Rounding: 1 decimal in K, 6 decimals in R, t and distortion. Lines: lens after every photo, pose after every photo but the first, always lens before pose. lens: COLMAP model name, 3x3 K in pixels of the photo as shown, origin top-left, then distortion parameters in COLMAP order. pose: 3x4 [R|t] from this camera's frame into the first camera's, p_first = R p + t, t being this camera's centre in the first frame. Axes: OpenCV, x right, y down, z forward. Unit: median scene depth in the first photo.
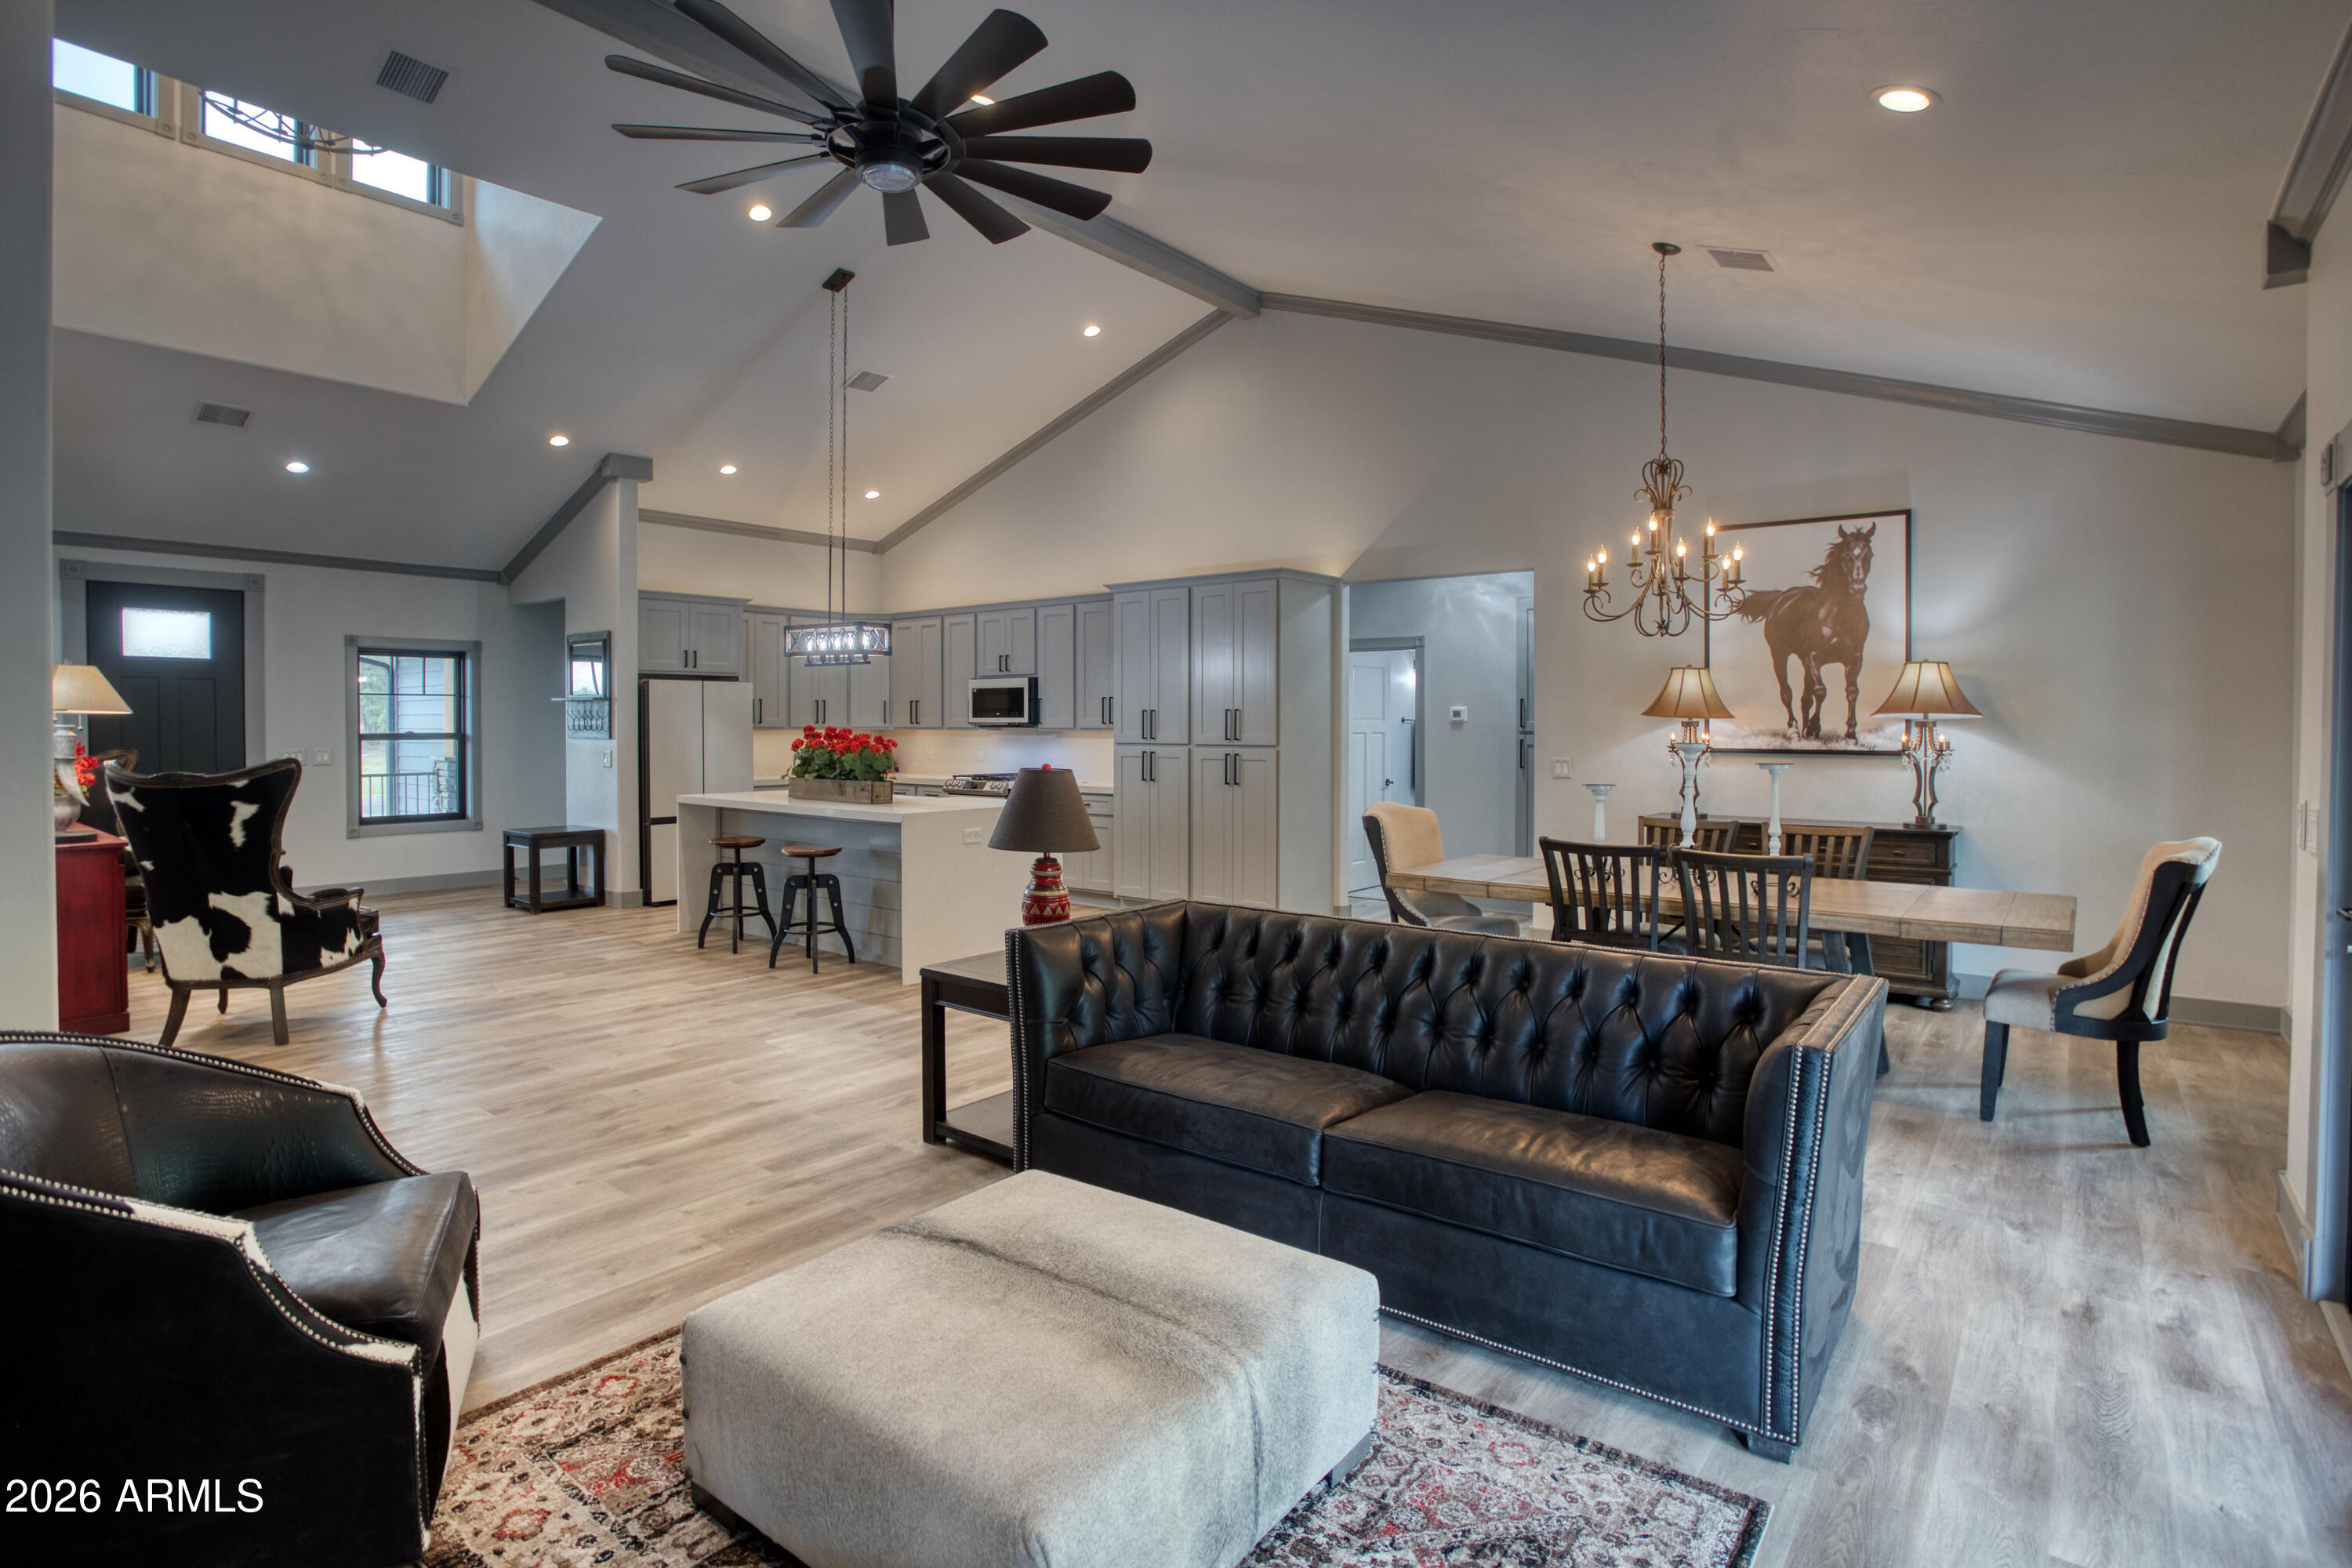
lens RADIAL K [[1137.5, 0, 1152.7], [0, 1137.5, 746.3], [0, 0, 1]] dist [-0.098265, 0.051946]
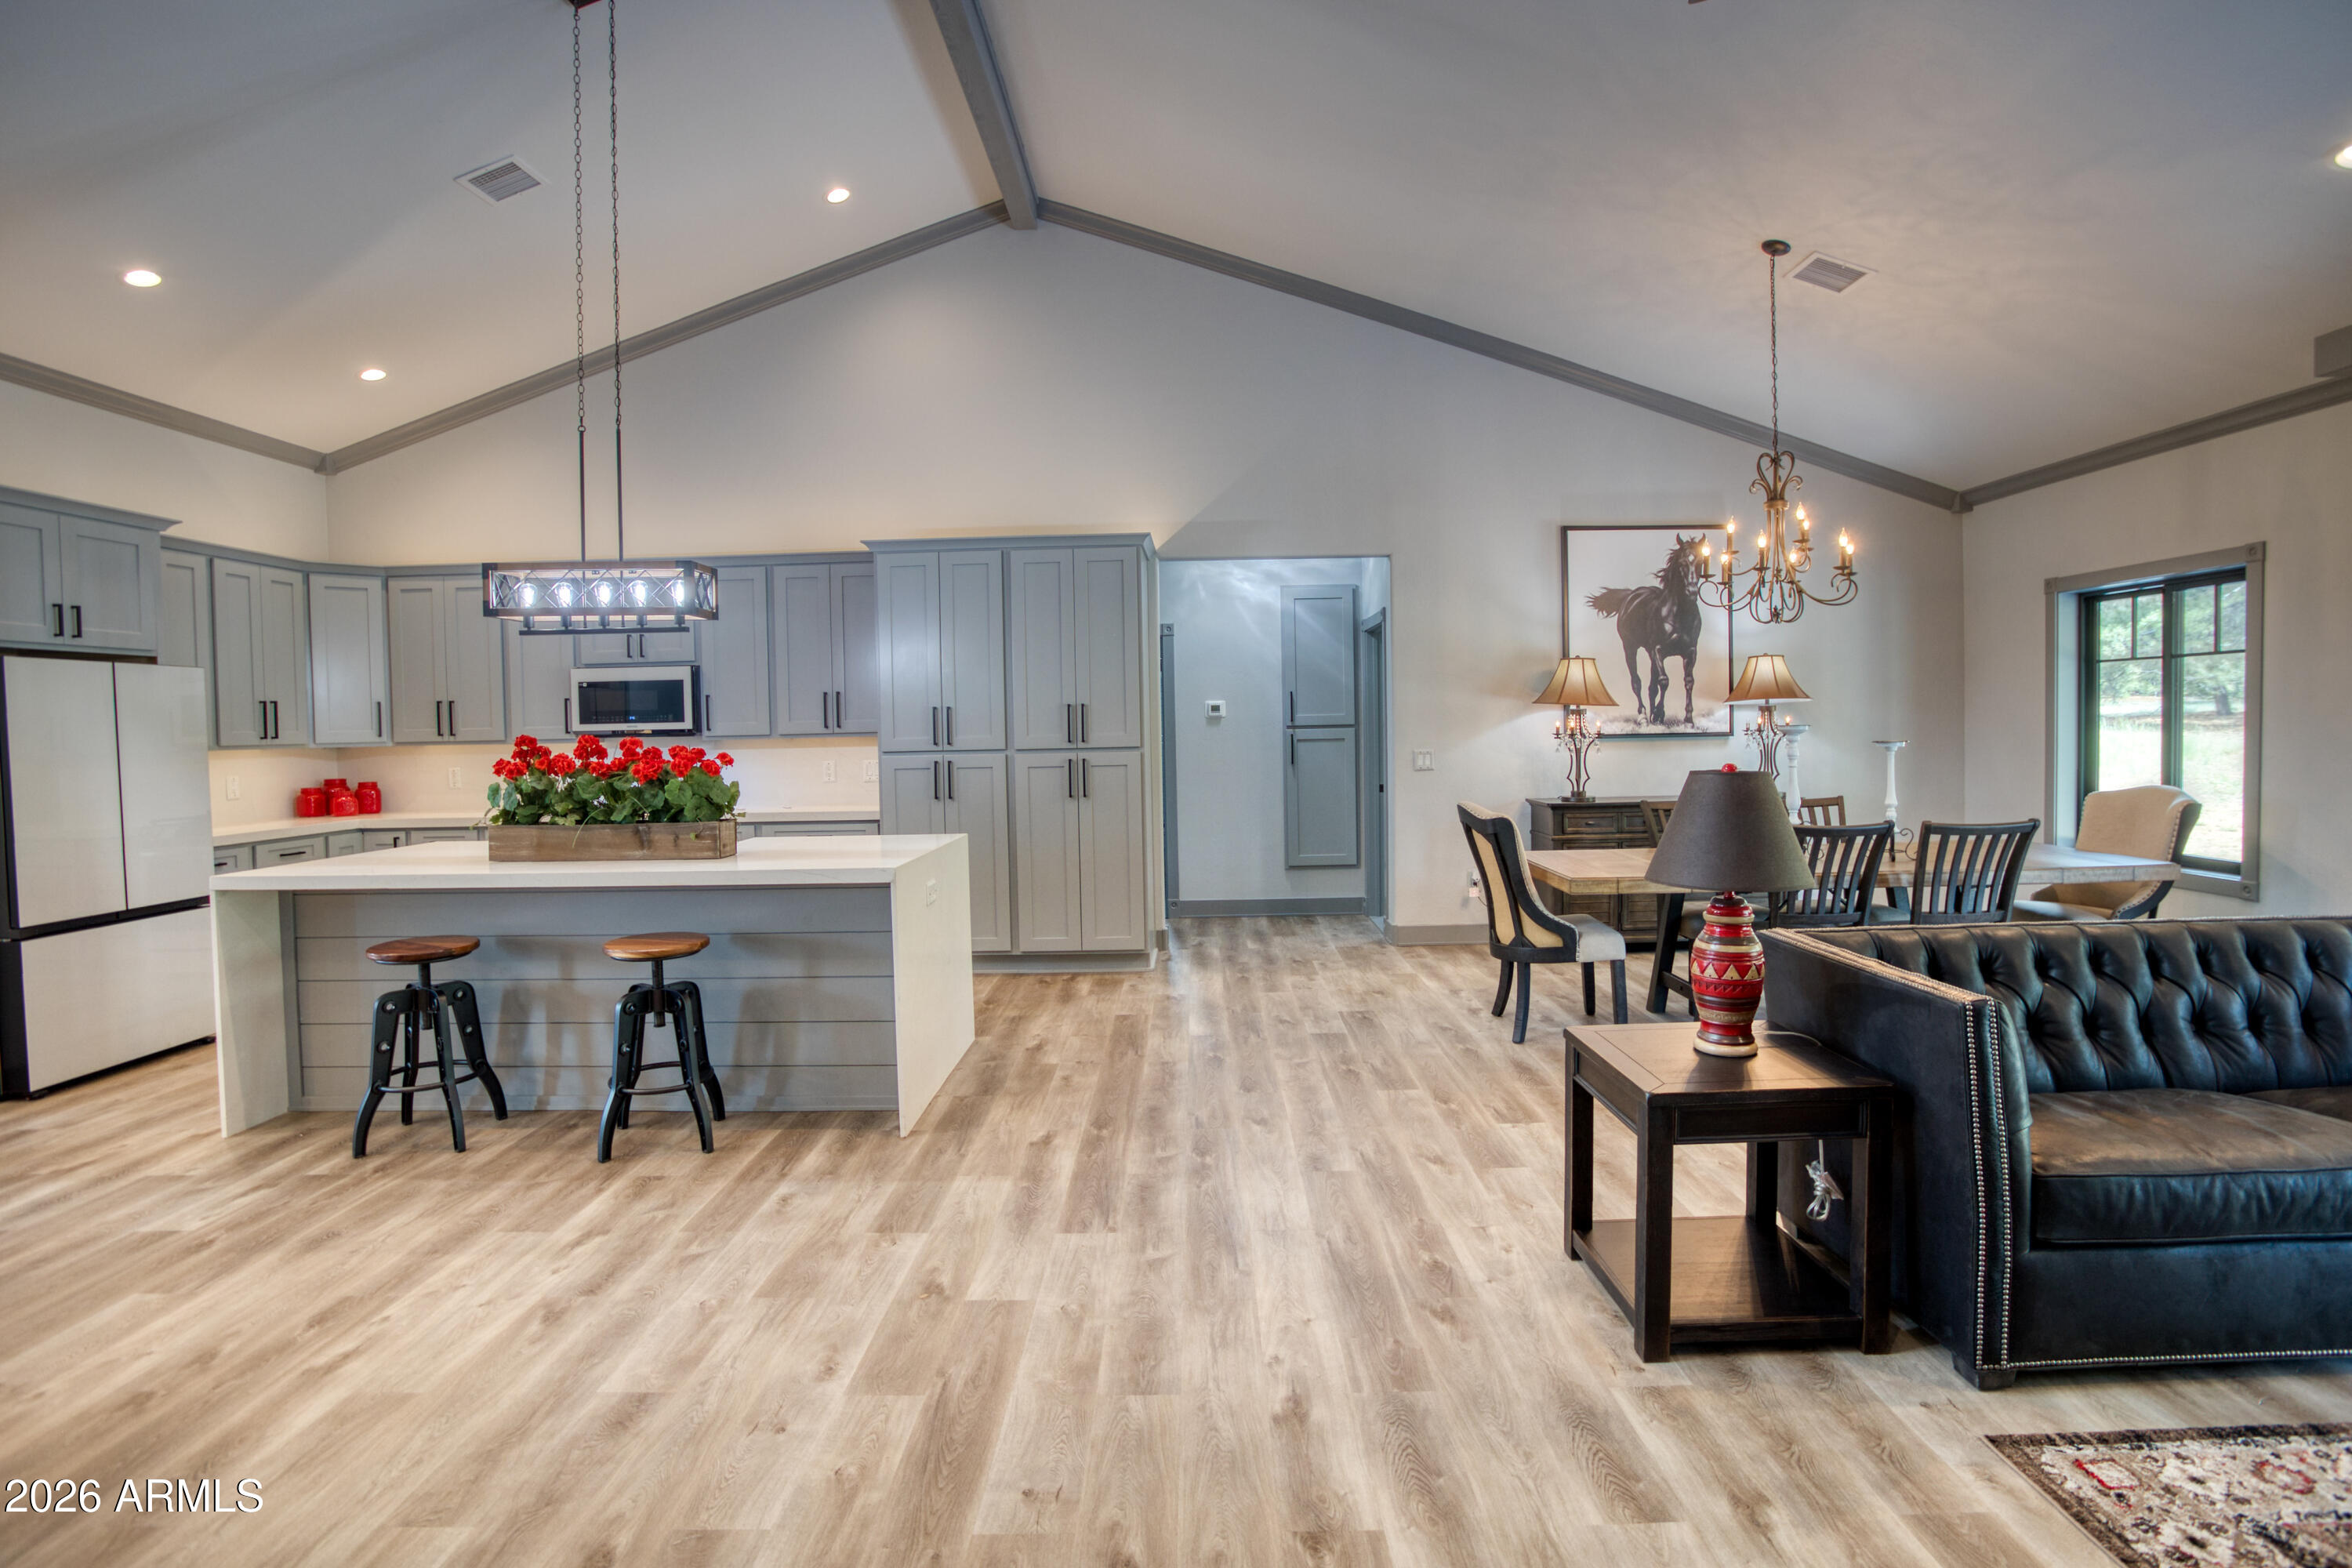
lens RADIAL K [[1140.5, 0, 1163.7], [0, 1140.5, 760.8], [0, 0, 1]] dist [-0.079363, 0.037448]
pose [[0.788156, -0.037773, 0.614315, -0.389686], [0.032694, 0.999275, 0.019498, -0.006232], [-0.614607, 0.004717, 0.788820, 0.326237]]
